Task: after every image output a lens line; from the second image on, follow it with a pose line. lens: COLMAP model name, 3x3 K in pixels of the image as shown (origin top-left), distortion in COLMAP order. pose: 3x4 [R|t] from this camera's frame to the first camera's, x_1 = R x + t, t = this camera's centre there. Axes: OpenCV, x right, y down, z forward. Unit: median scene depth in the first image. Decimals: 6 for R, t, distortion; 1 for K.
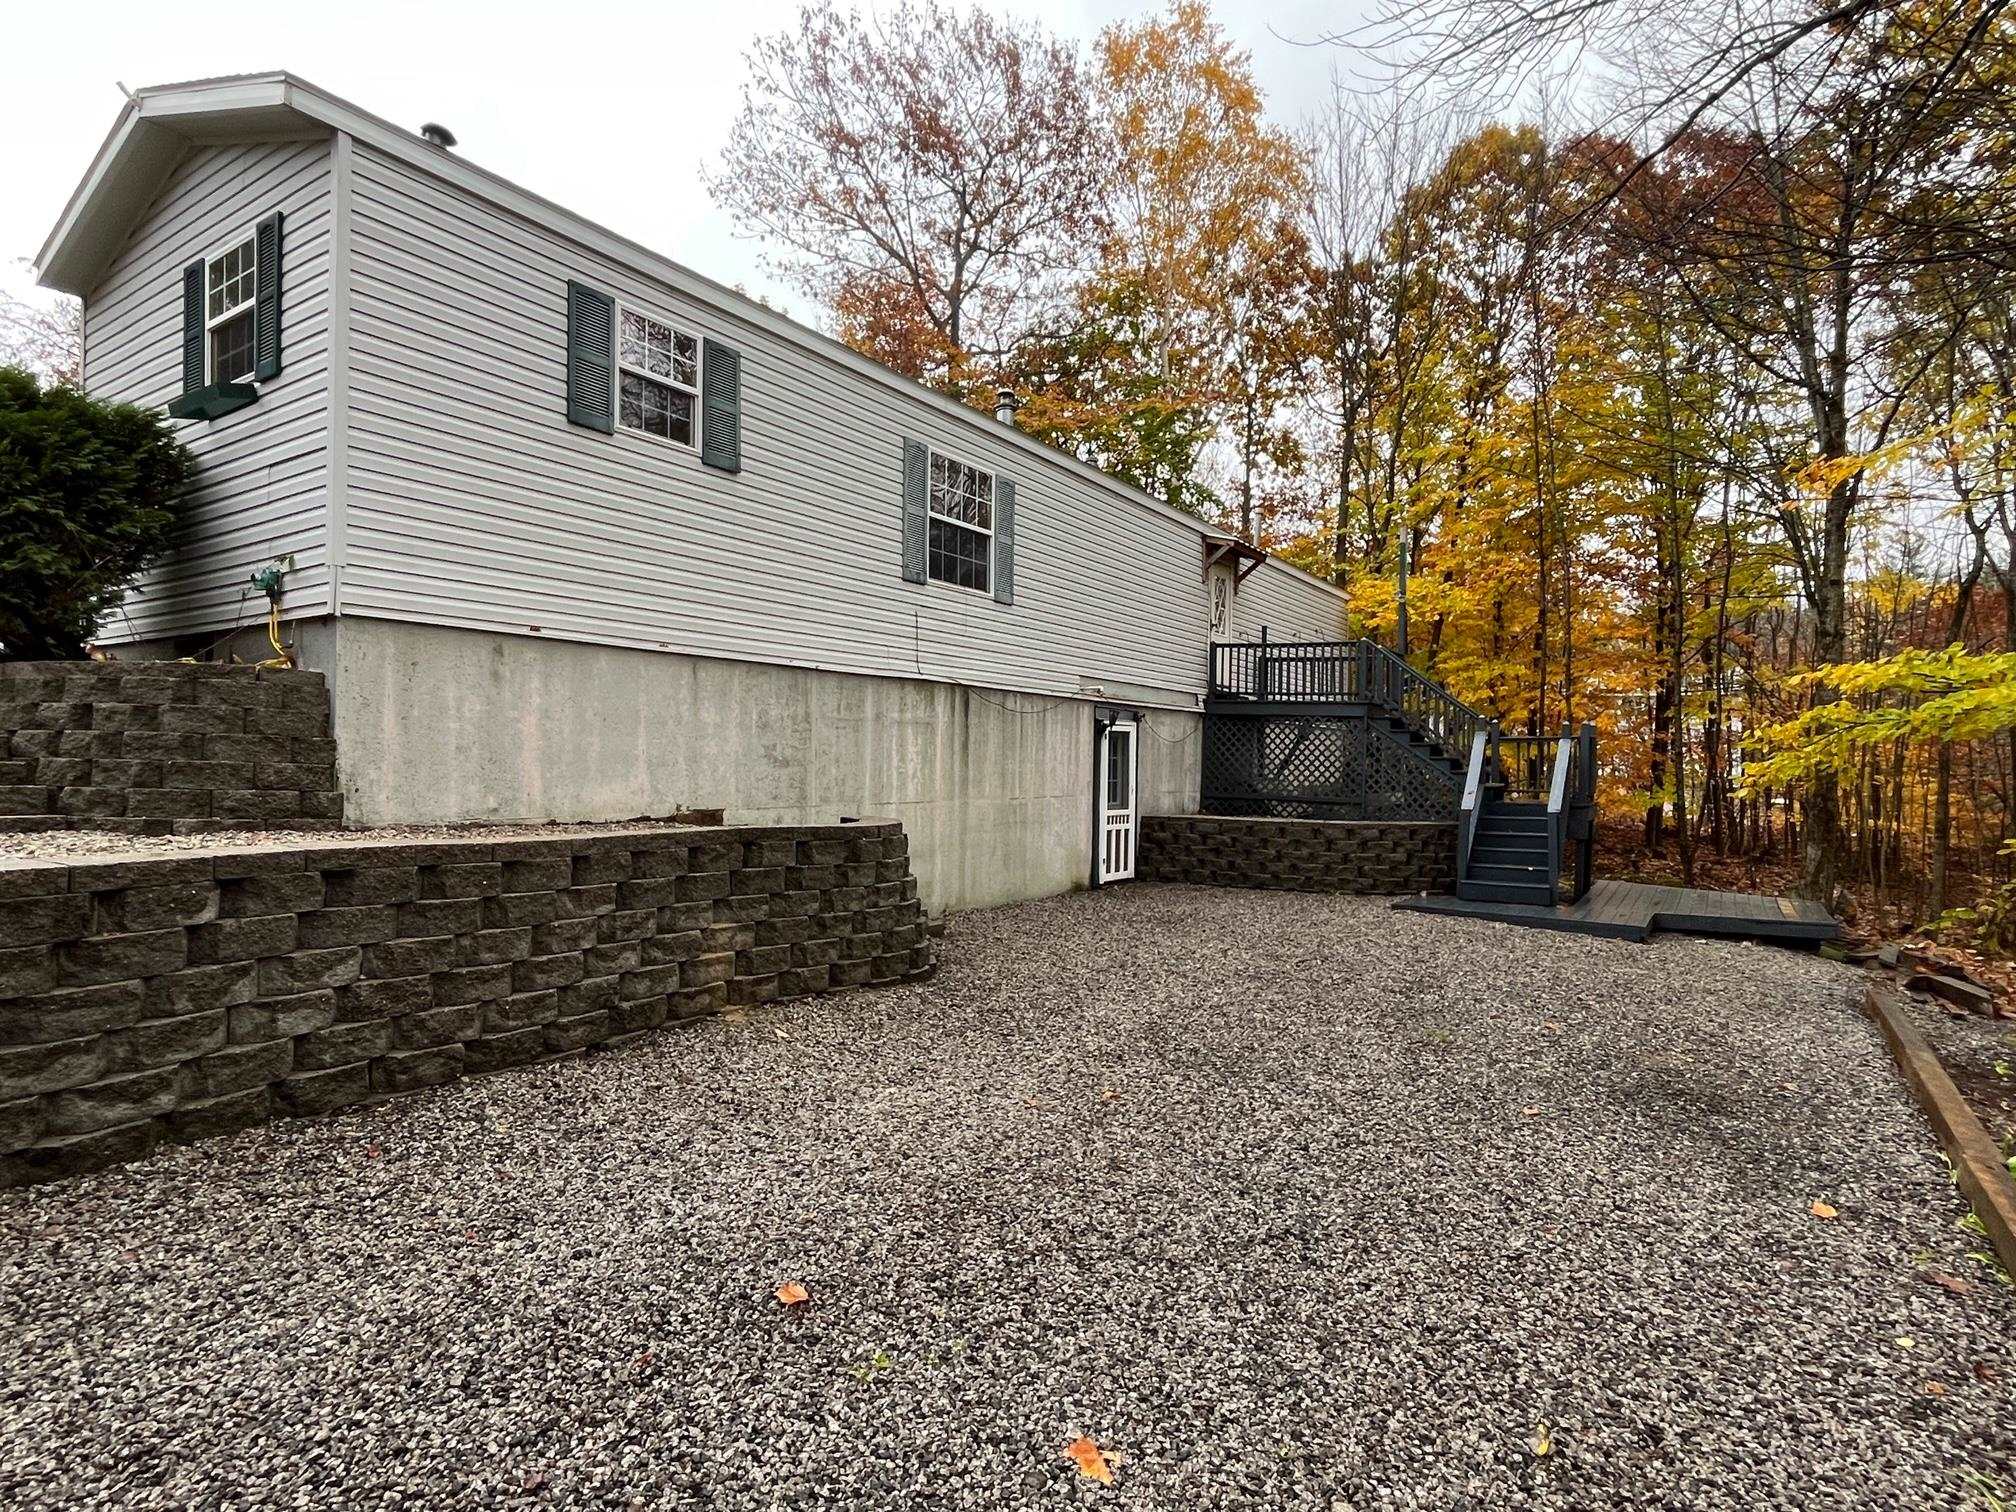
lens RADIAL K [[1074.7, 0, 1000.8], [0, 1074.7, 767.4], [0, 0, 1]] dist [-0.000466, -0.001009]
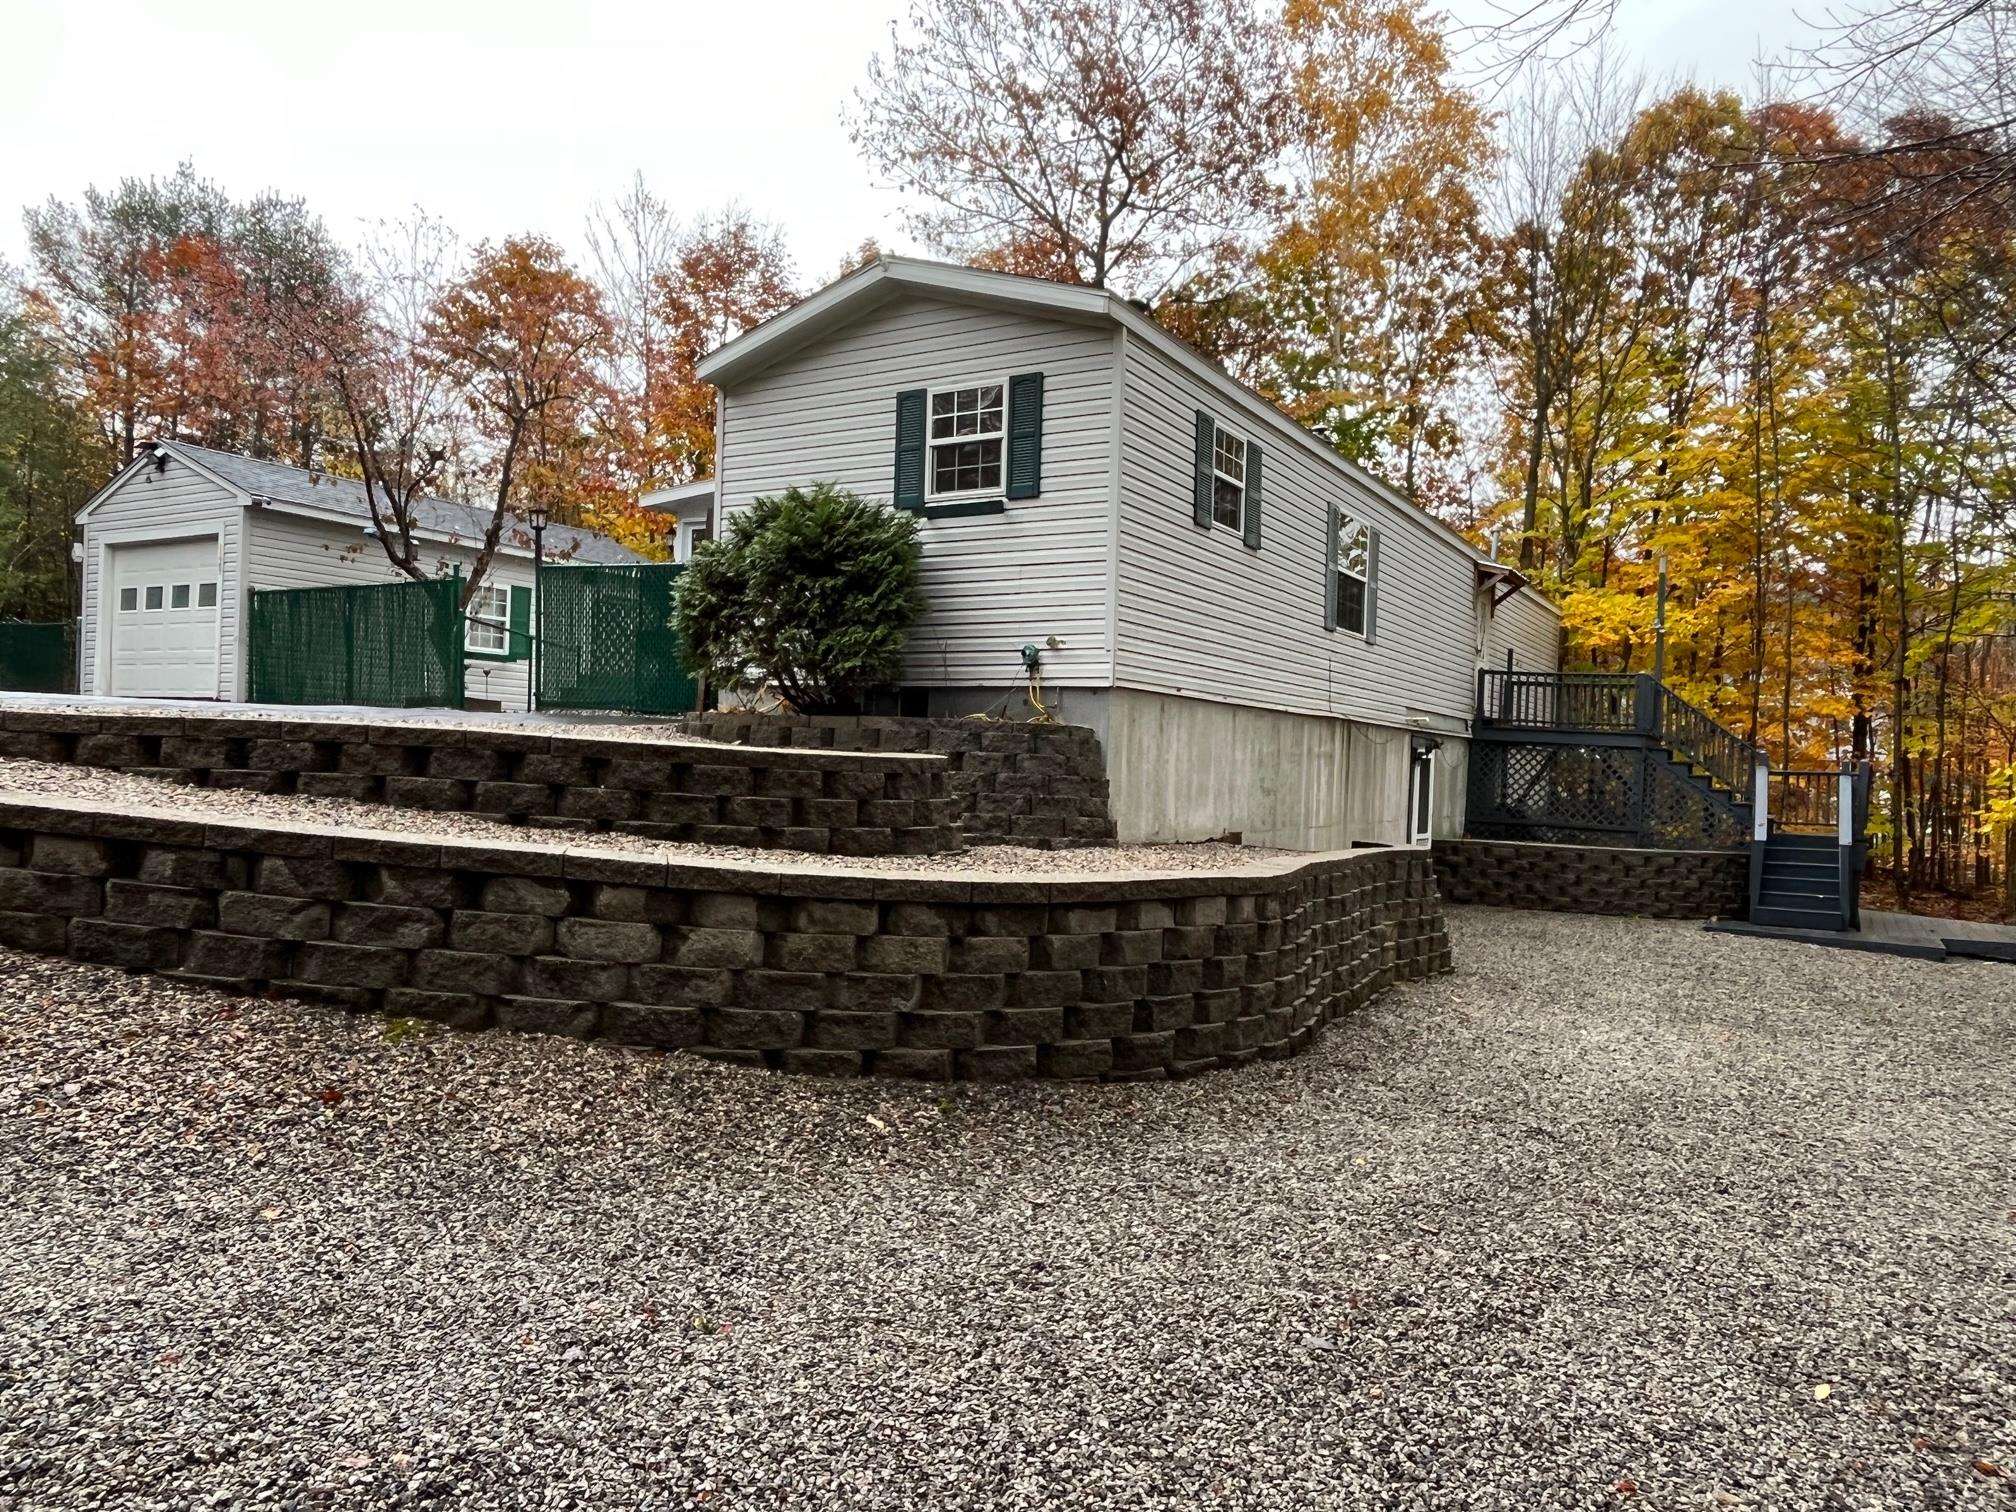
lens RADIAL K [[1351.9, 0, 1004.8], [0, 1351.9, 781.3], [0, 0, 1]] dist [0.002152, -0.000120]
pose [[0.998754, 0.022238, 0.044677, -0.330950], [-0.022755, 0.999679, 0.011097, -0.015726], [-0.044416, -0.012100, 0.998940, -0.275591]]
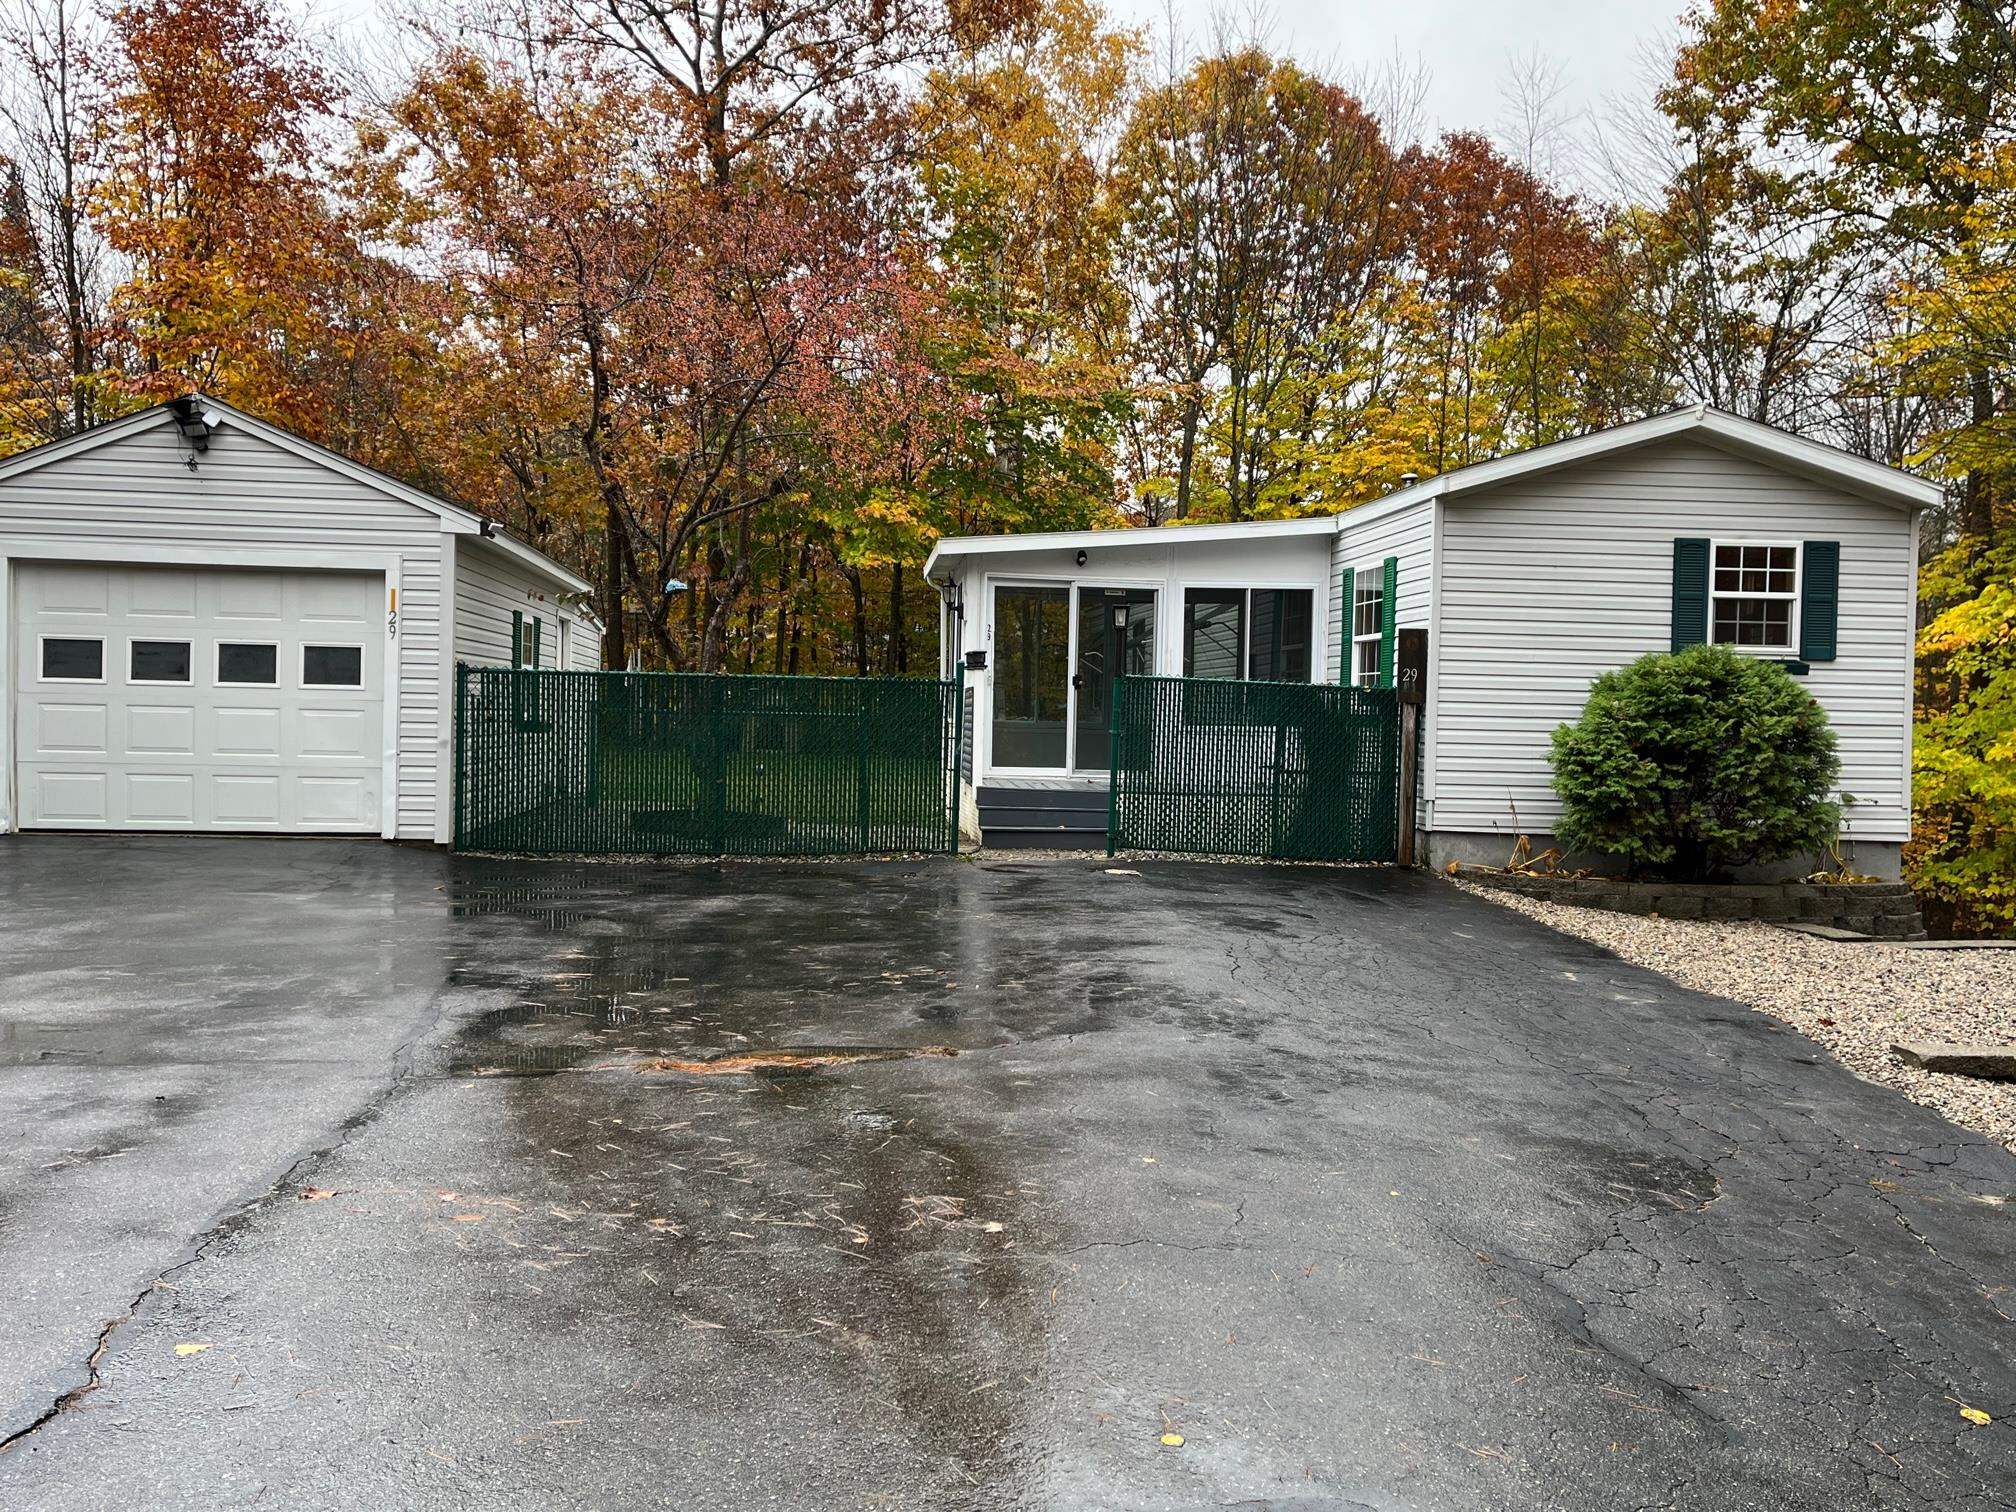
lens RADIAL K [[1784.4, 0, 1008.0], [0, 1784.4, 756.0], [0, 0, 1]] dist [0.078079, -0.071791]
pose [[0.775046, -0.006942, 0.631867, -1.258369], [-0.010418, 0.999663, 0.023761, -0.122445], [-0.631819, -0.024998, 0.774713, -0.054953]]
